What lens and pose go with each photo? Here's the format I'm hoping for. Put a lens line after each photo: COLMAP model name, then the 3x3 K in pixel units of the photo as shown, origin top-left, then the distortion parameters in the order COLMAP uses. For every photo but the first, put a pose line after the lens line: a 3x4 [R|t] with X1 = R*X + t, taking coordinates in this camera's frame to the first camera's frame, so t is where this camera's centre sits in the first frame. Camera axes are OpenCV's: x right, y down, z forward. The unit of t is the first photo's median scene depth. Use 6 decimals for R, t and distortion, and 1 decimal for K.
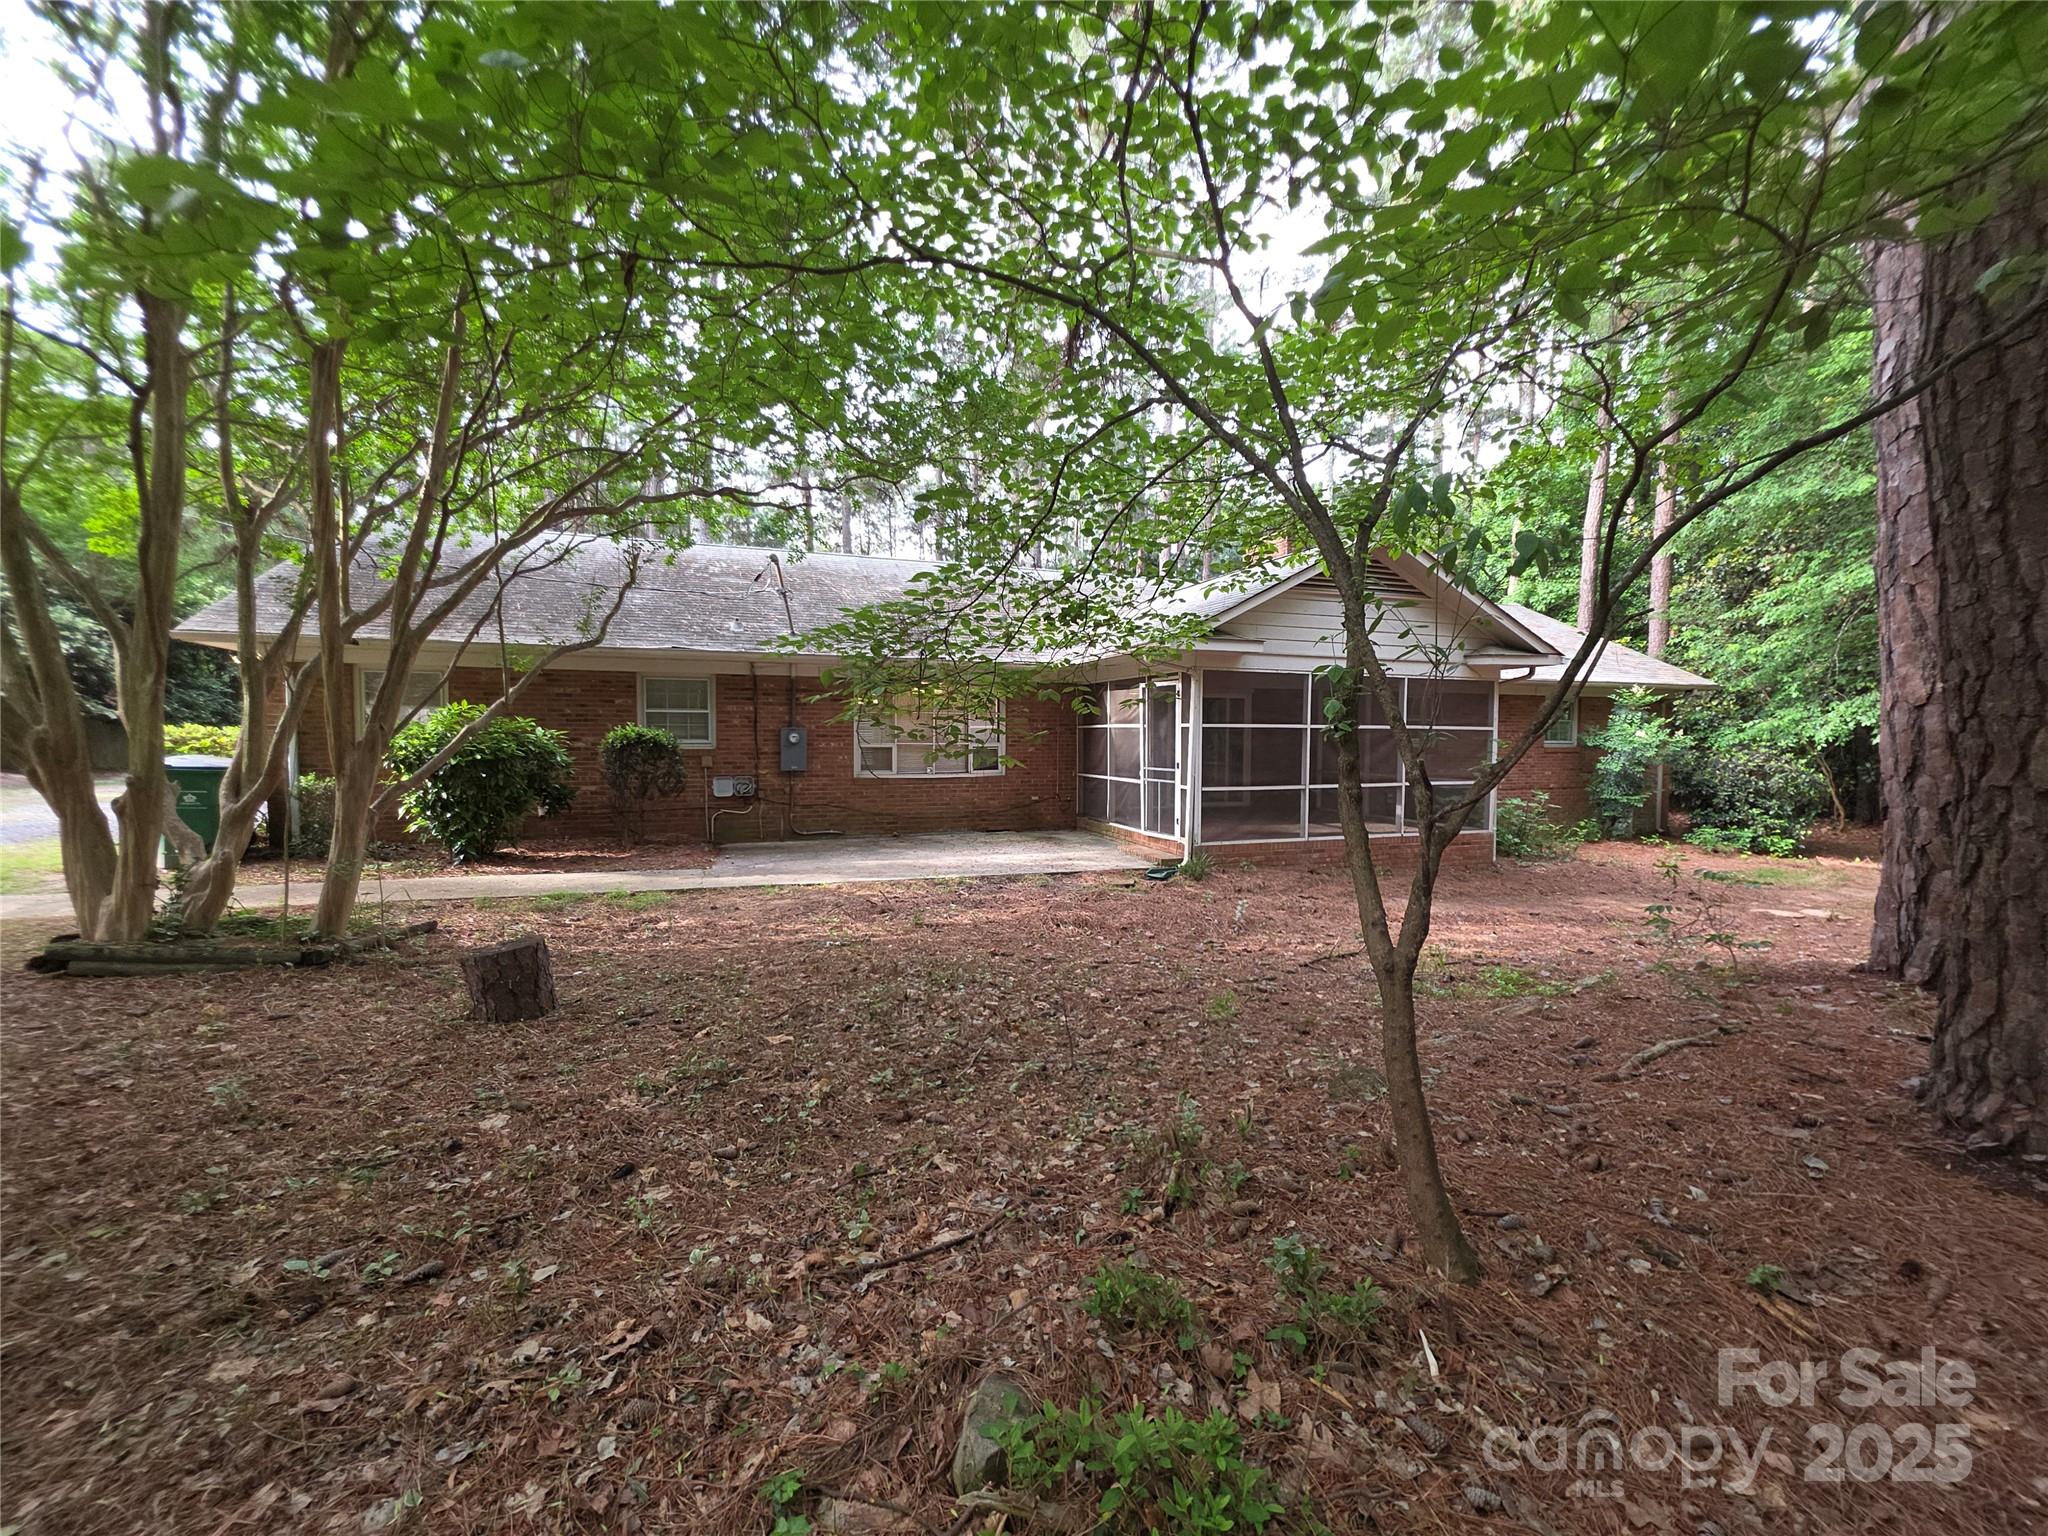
lens RADIAL K [[813.7, 0, 1029.0], [0, 813.7, 772.9], [0, 0, 1]] dist [-0.002283, 0.000707]
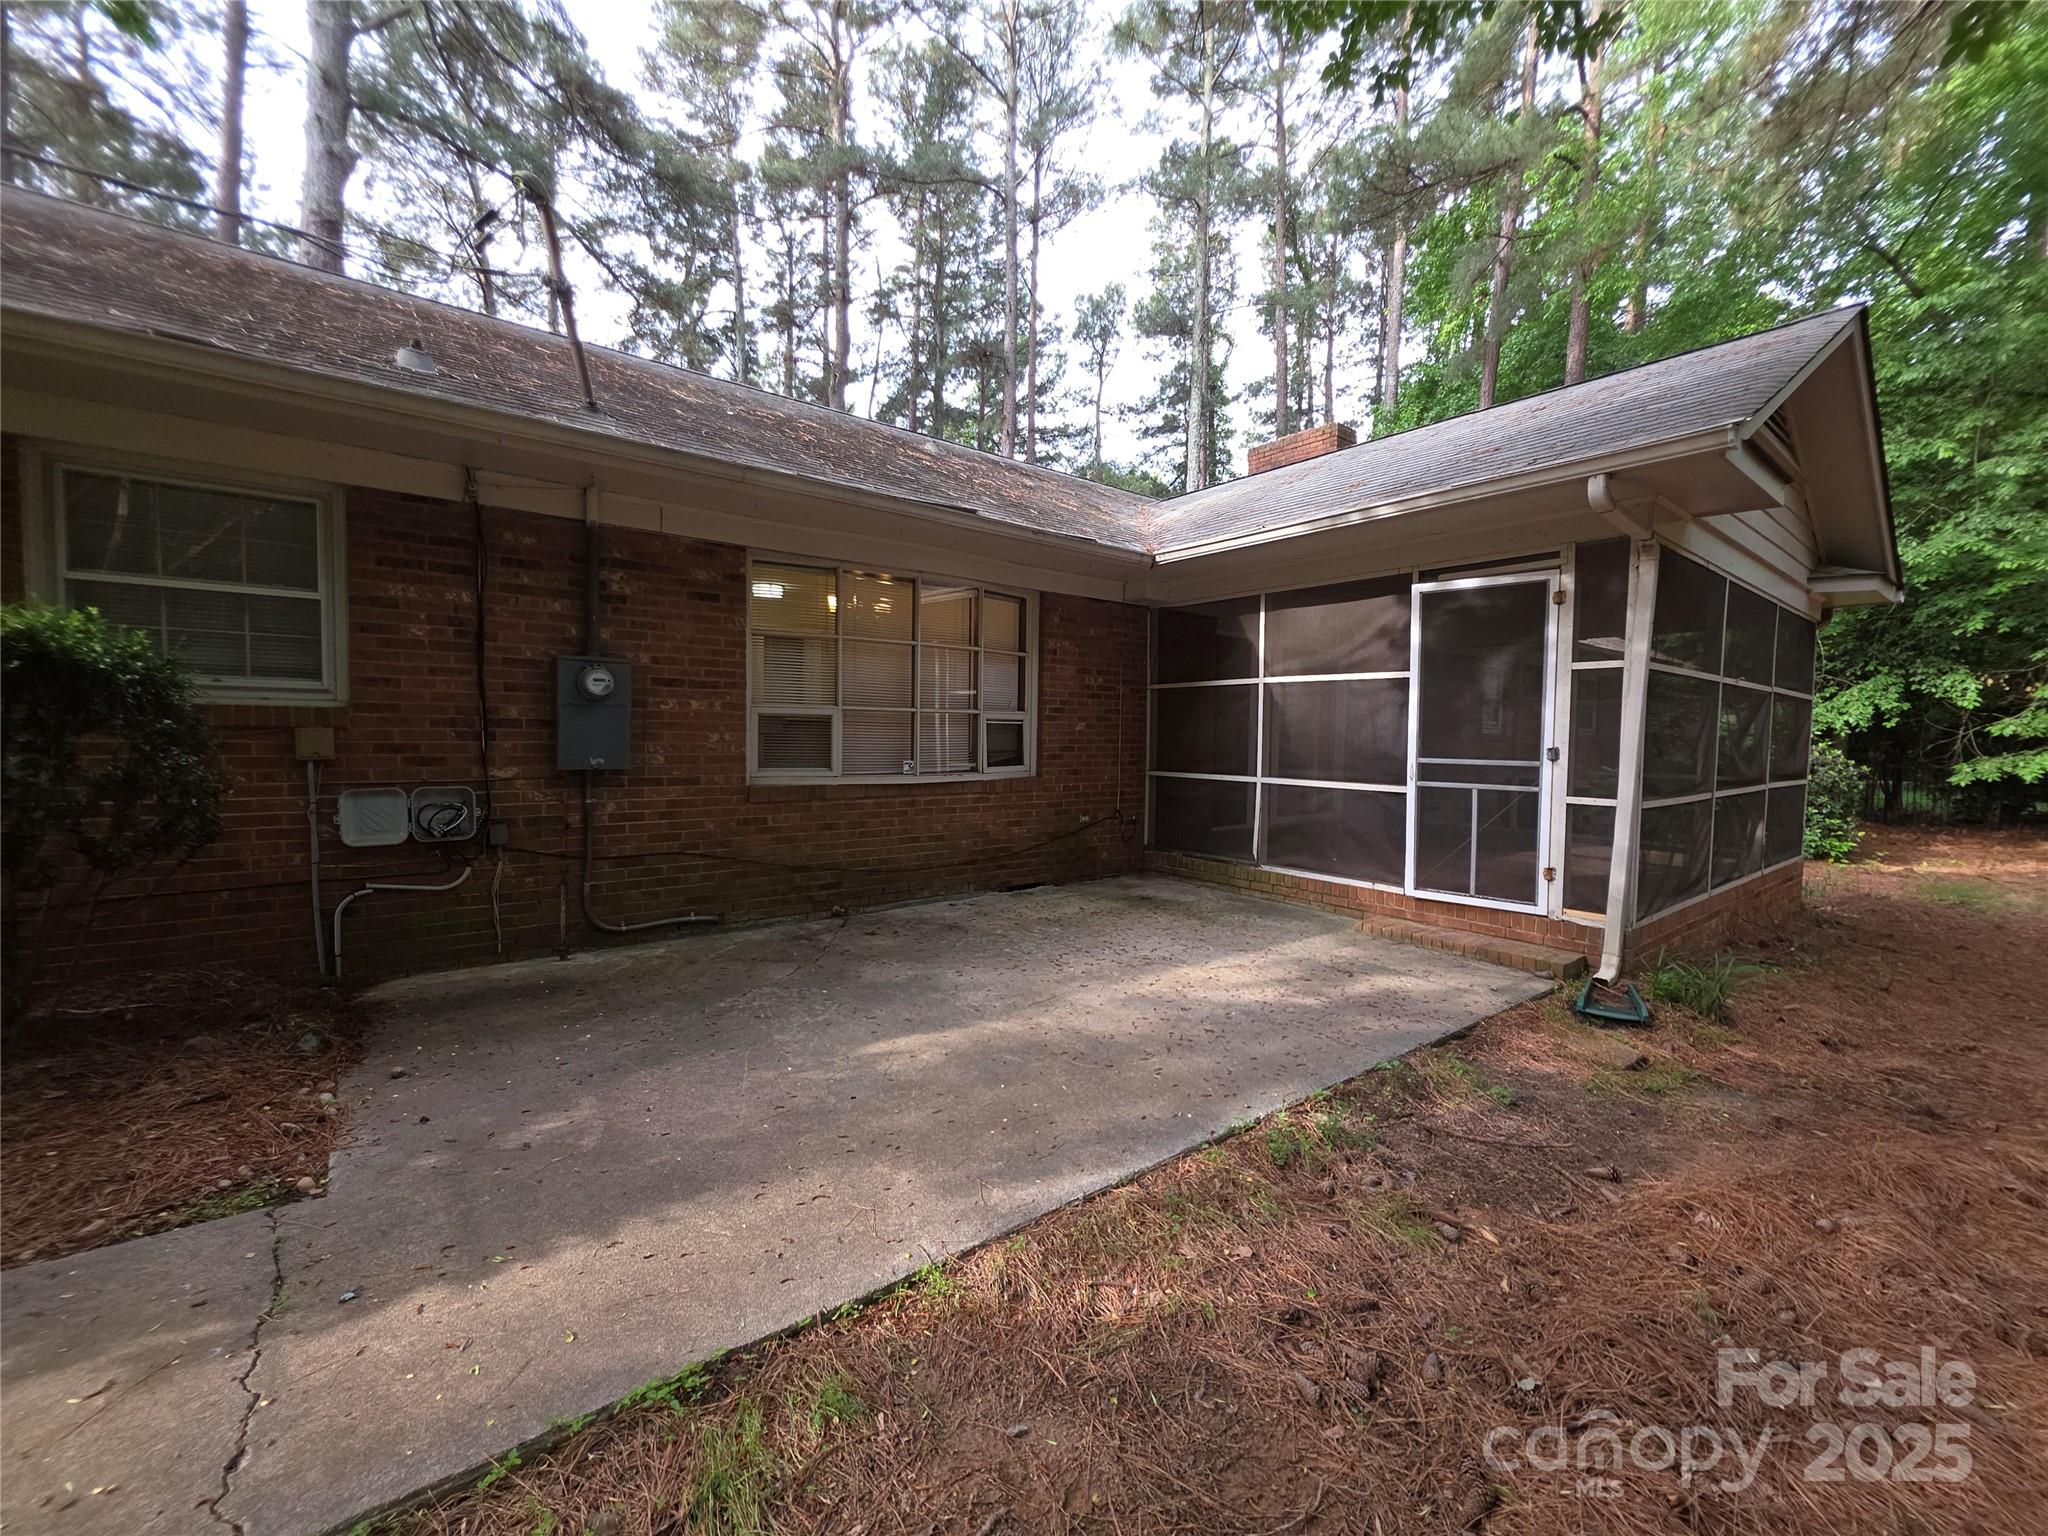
lens RADIAL K [[813.7, 0, 1019.4], [0, 813.7, 771.4], [0, 0, 1]] dist [-0.002283, 0.000707]
pose [[0.950771, -0.007169, 0.309811, -0.222451], [0.006011, 0.999971, 0.004692, -0.002687], [-0.309836, -0.002599, 0.950786, 0.587344]]
